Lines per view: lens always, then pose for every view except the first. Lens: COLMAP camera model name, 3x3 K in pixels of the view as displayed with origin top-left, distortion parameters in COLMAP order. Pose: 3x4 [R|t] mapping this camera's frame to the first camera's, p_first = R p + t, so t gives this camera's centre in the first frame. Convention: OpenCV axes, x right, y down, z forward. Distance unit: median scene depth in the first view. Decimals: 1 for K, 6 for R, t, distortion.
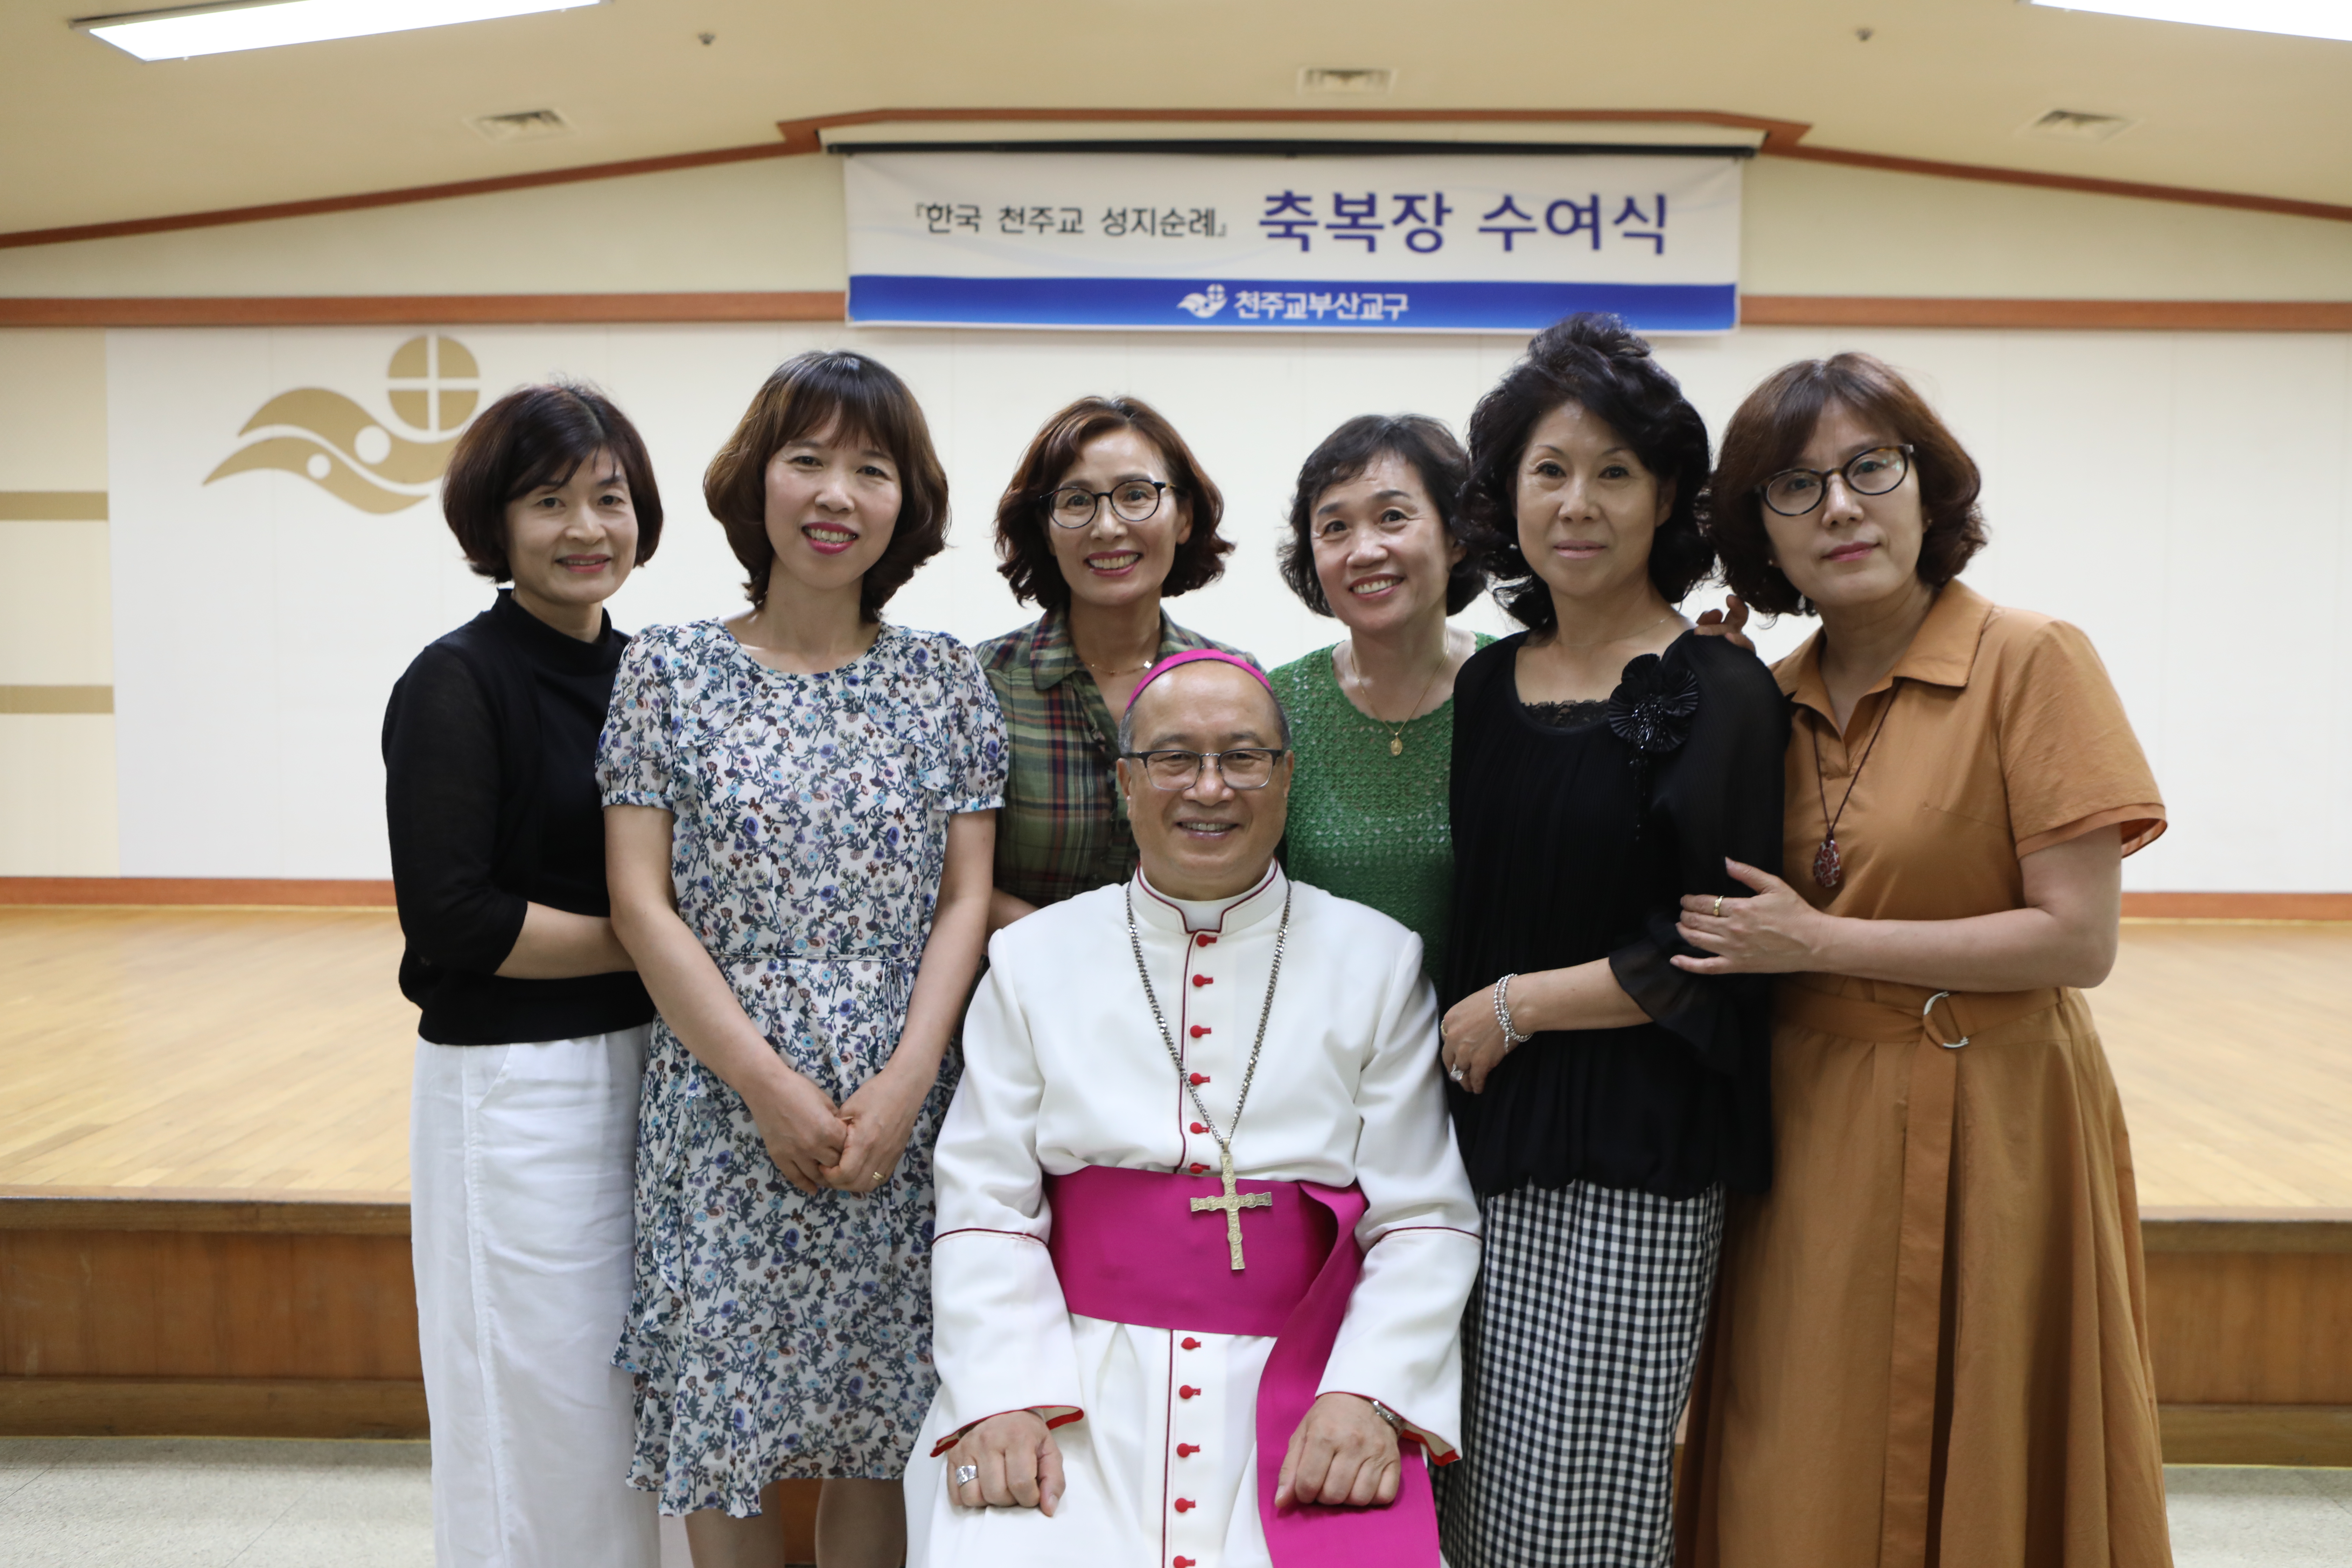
lens RADIAL K [[1901.9, 0, 1176.8], [0, 1901.9, 782.0], [0, 0, 1]] dist [-0.080168, 0.104327]
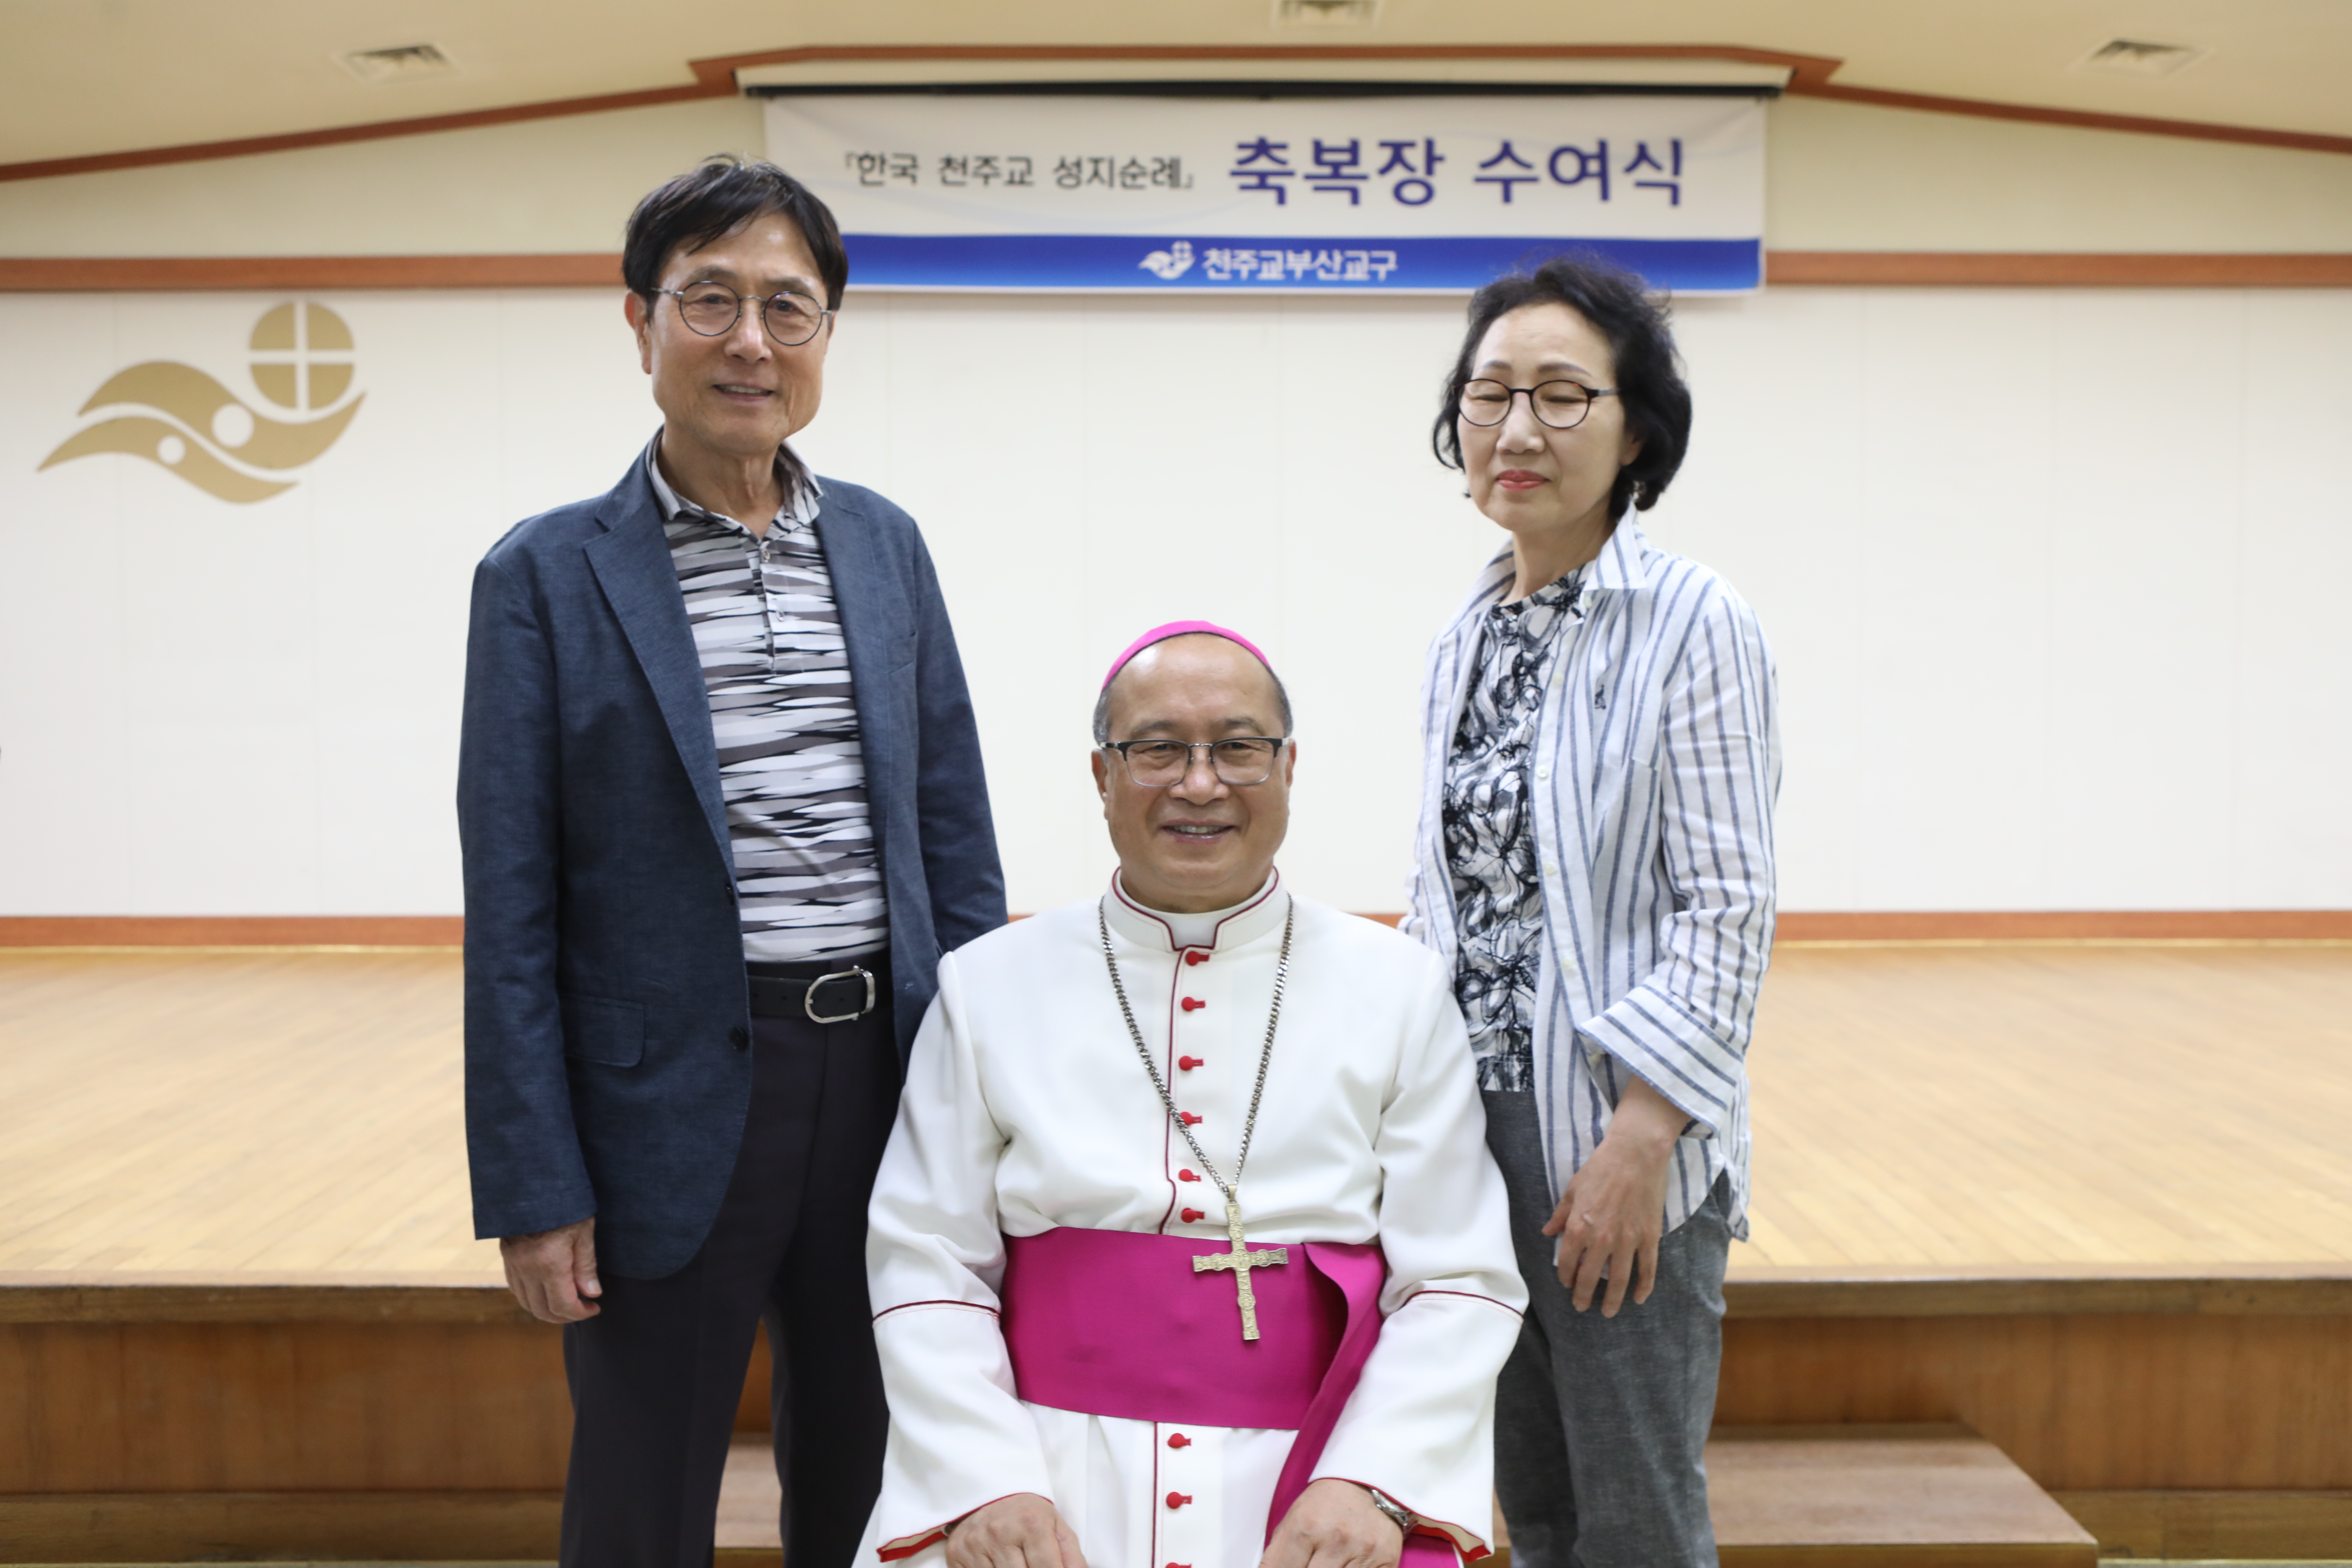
lens RADIAL K [[2090.8, 0, 1178.1], [0, 2090.8, 779.0], [0, 0, 1]] dist [-0.068686, 0.112231]
pose [[0.999786, -0.008345, 0.018948, -0.001940], [0.008583, 0.999885, -0.012521, 0.003561], [-0.018841, 0.012681, 0.999742, 0.017980]]
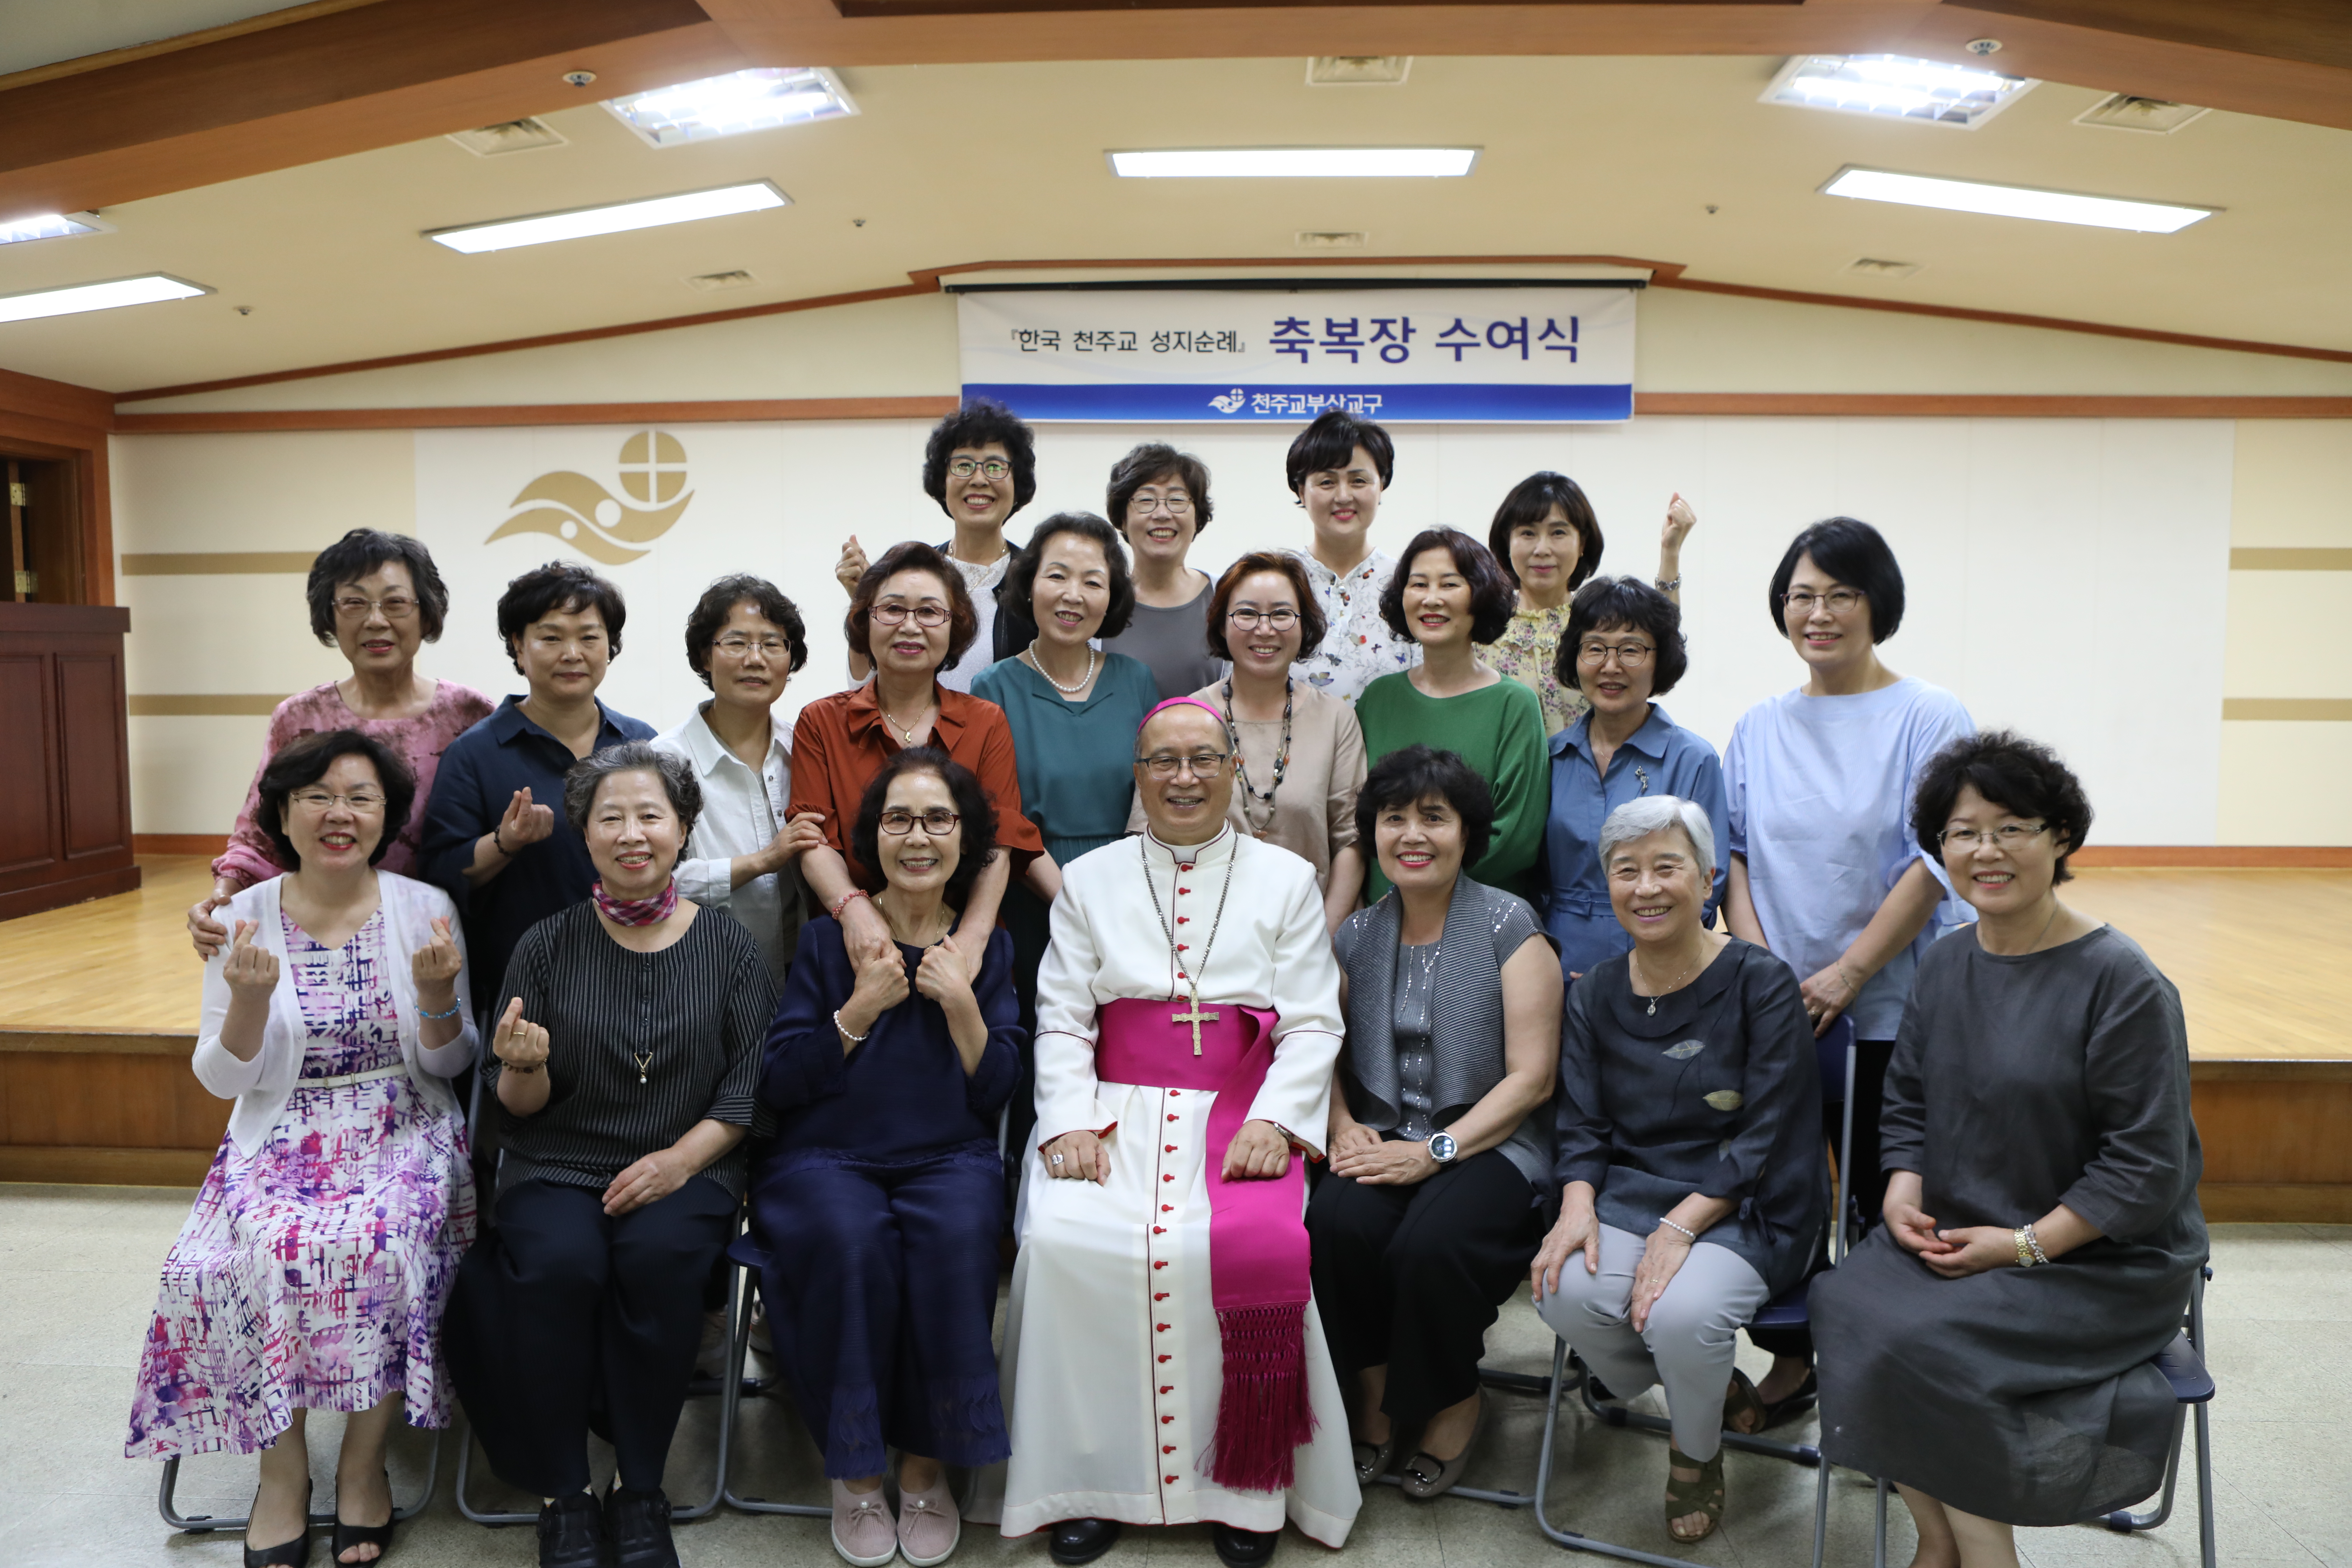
lens RADIAL K [[1585.9, 0, 1175.6], [0, 1585.9, 787.5], [0, 0, 1]] dist [-0.067074, 0.003587]
pose [[0.999428, -0.002393, -0.033725, 0.014301], [0.003036, 0.999815, 0.019008, -0.004356], [0.033674, -0.019100, 0.999250, -0.113938]]
